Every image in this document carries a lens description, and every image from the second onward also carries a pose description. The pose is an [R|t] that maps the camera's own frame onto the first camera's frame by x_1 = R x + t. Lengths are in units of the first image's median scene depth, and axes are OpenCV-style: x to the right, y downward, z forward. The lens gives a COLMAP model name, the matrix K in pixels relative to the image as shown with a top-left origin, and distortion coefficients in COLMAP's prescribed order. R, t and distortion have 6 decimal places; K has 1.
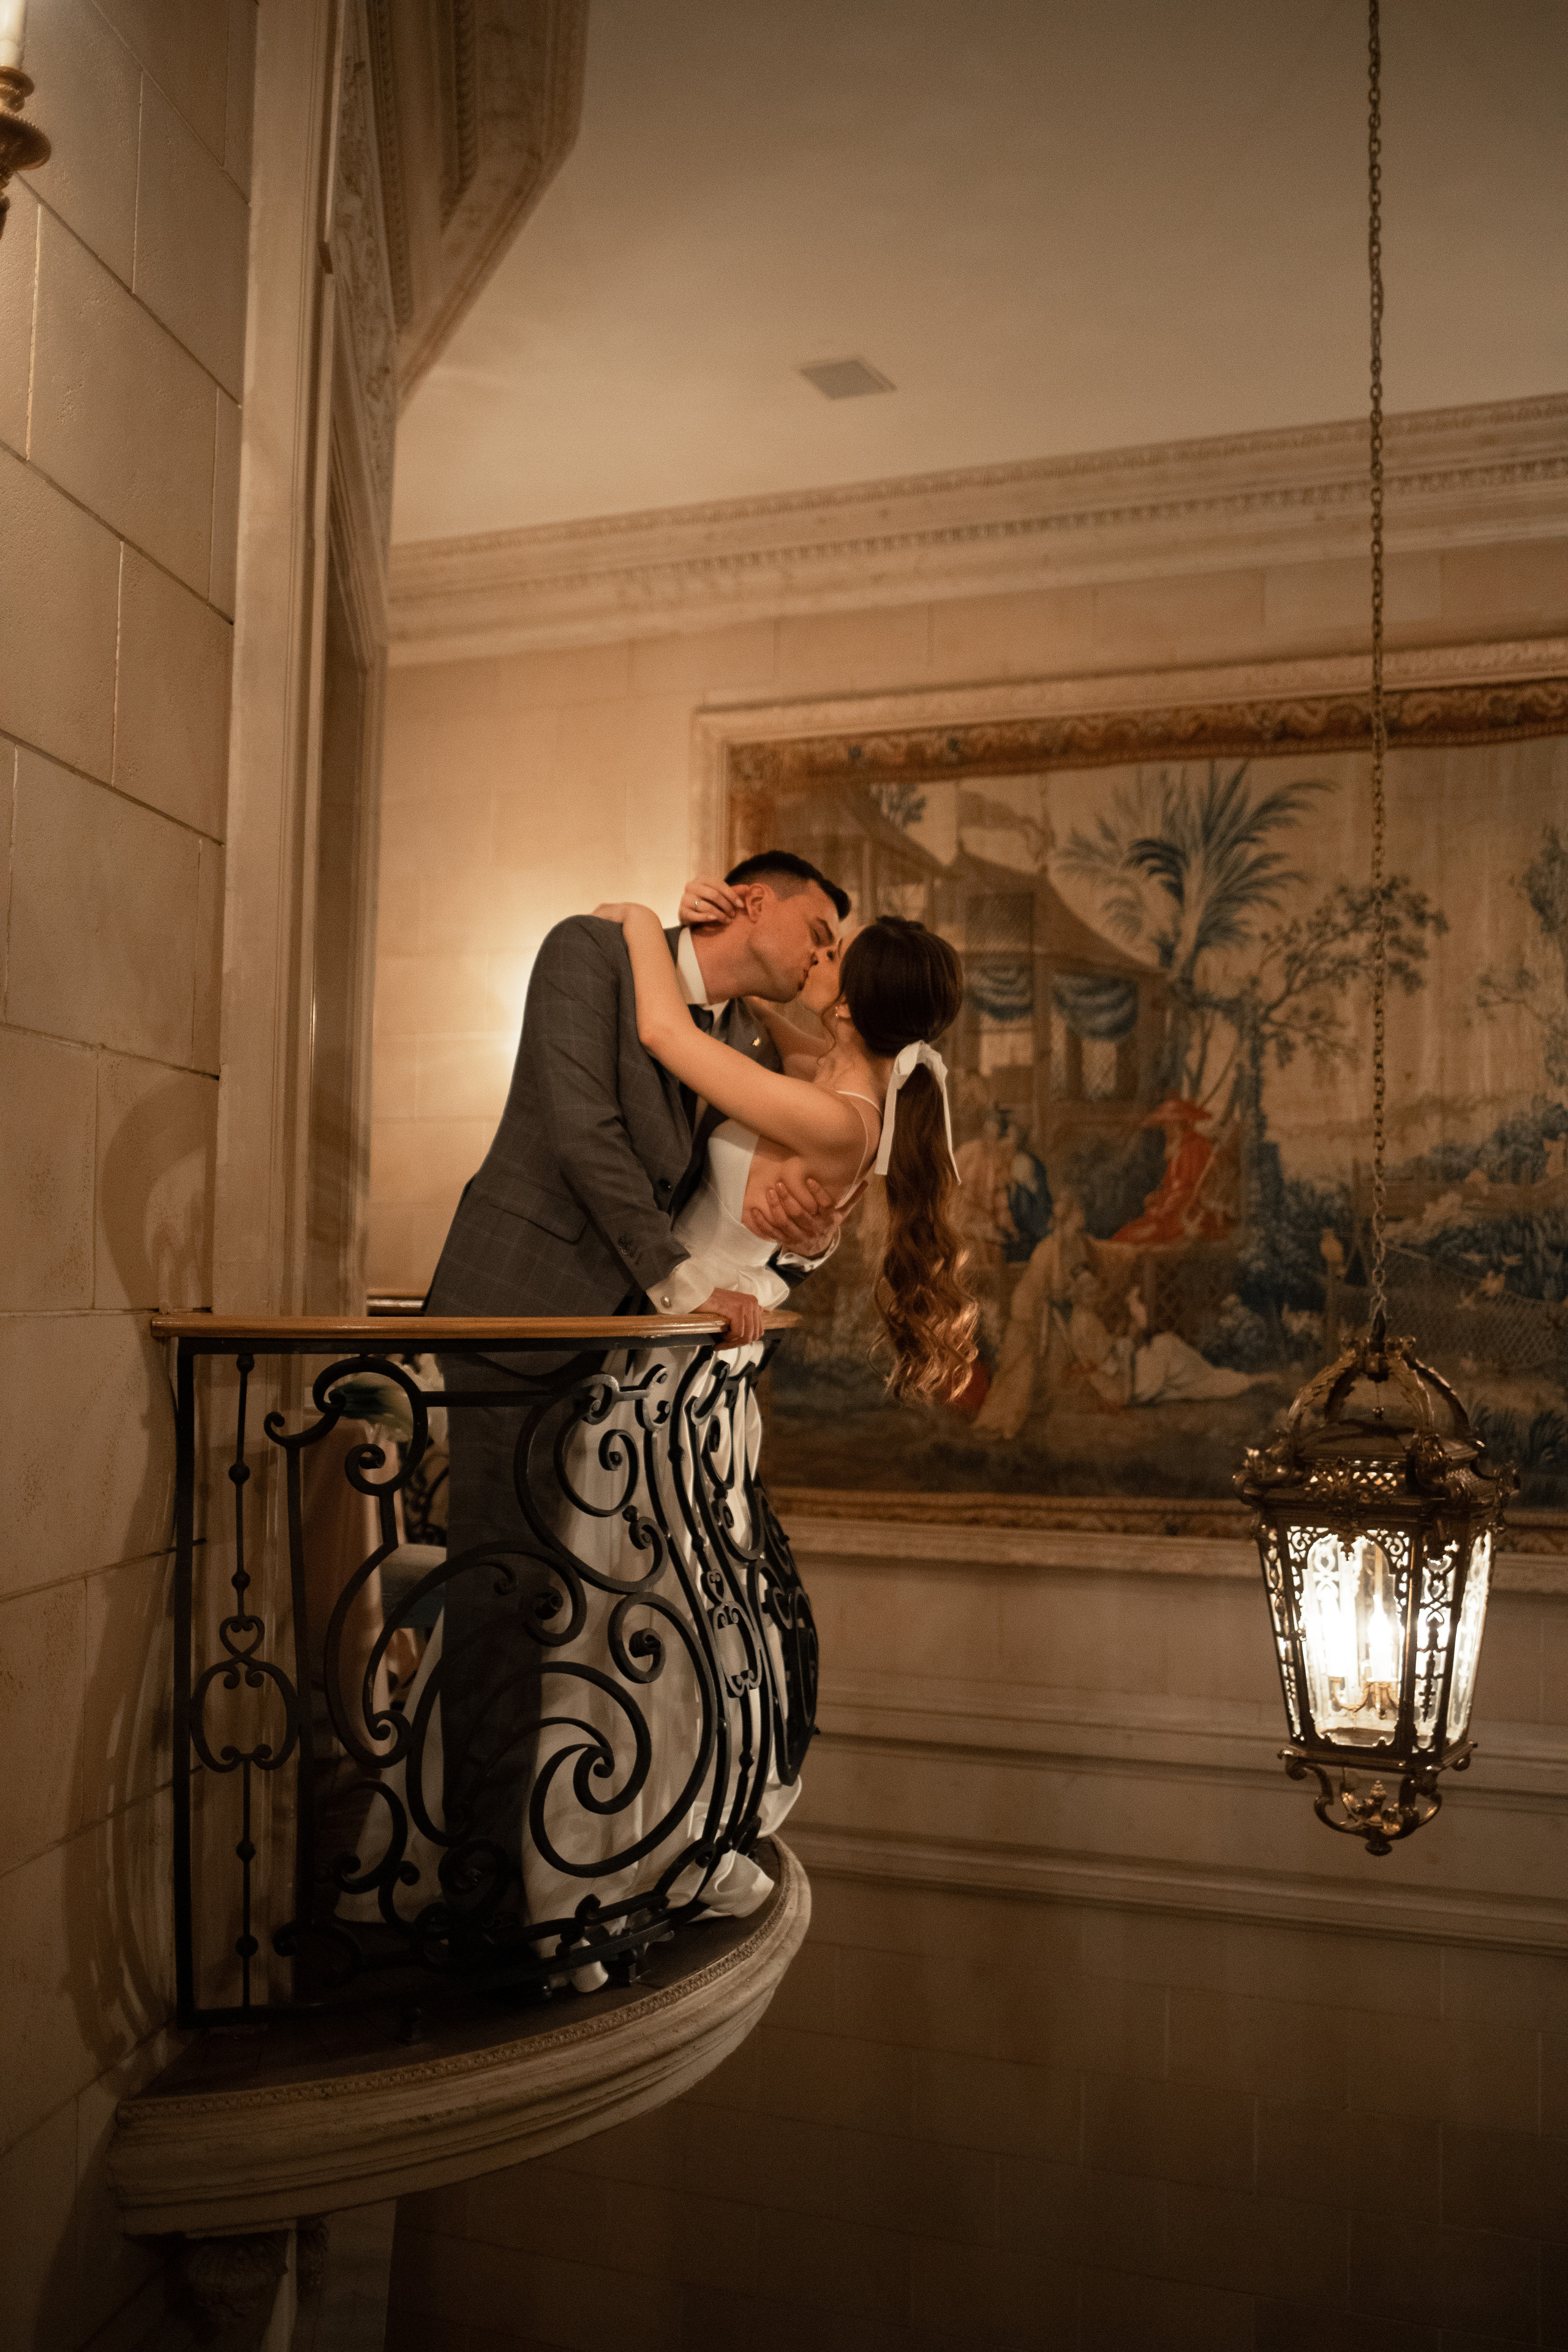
lens RADIAL K [[2331.5, 0, 784.0], [0, 2331.5, 1176.0], [0, 0, 1]] dist [-0.046151, 0.009716]
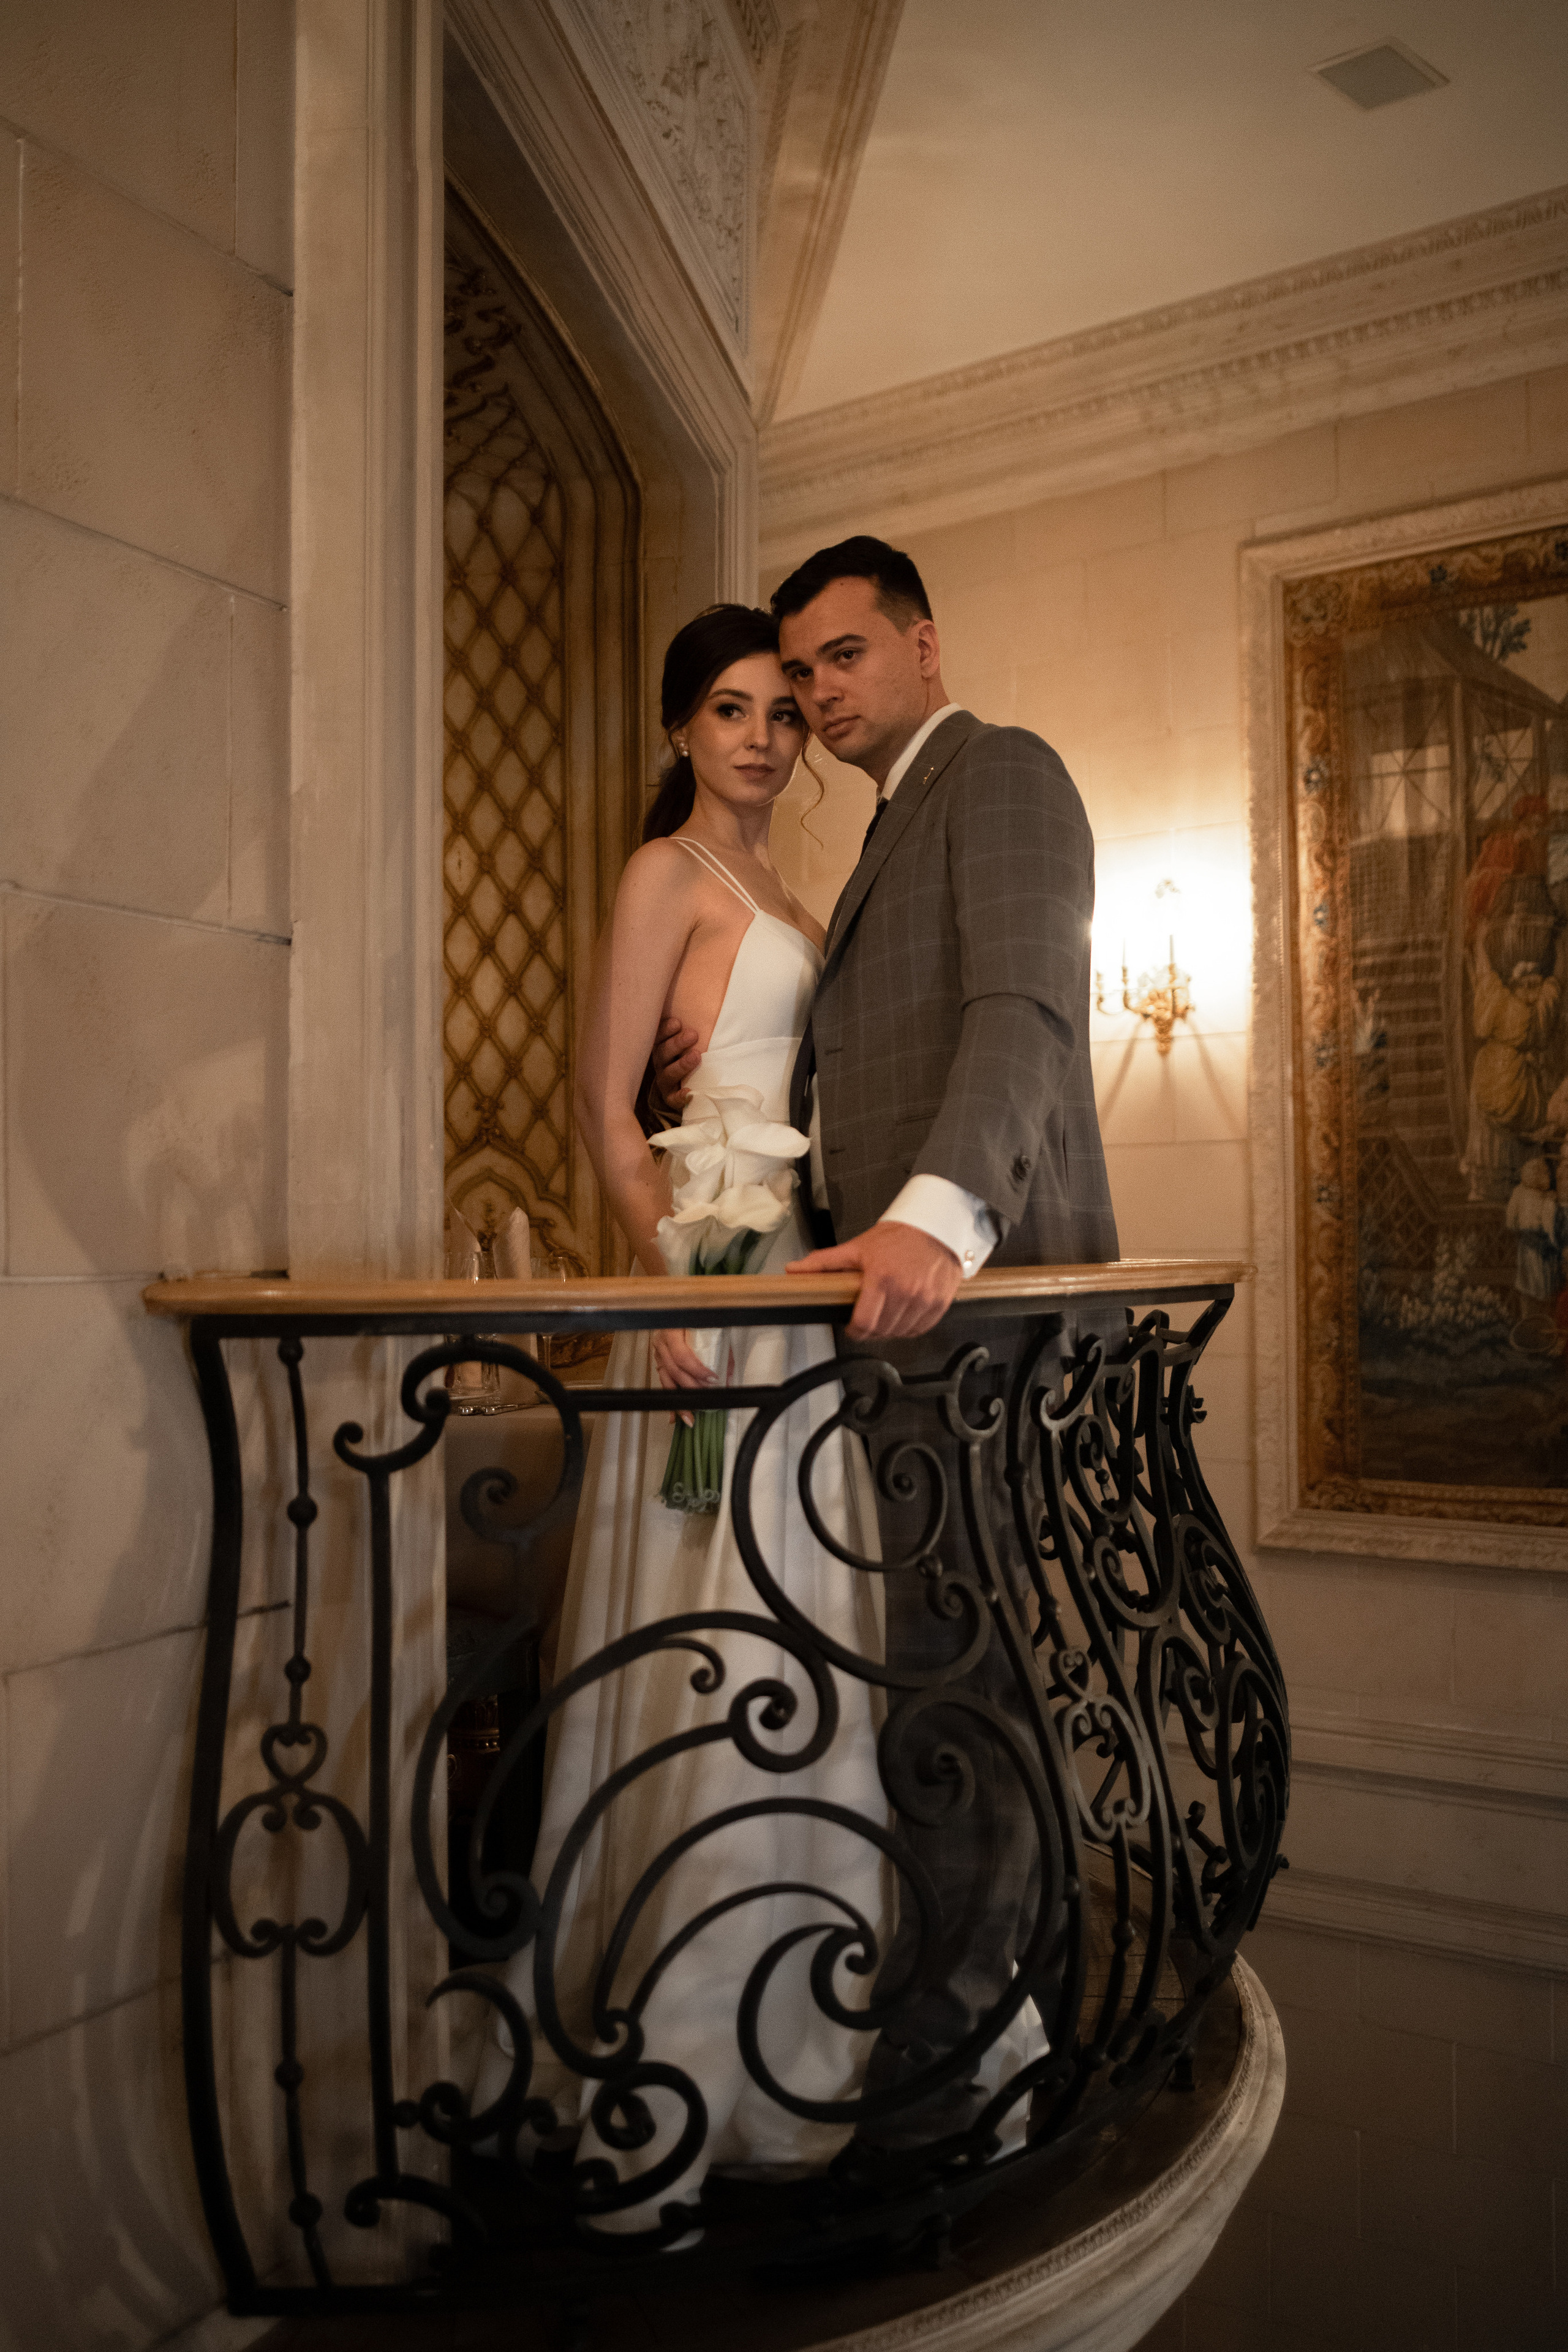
lens RADIAL K [[2331.5, 0, 784.0], [0, 2331.5, 1176.0], [0, 0, 1]] dist [-0.046151, 0.009716]
pose [[0.955526, -0.030670, -0.293308, 0.044150], [0.035263, 0.999324, 0.010384, 0.011321], [0.292791, -0.020266, 0.955962, 0.162996]]
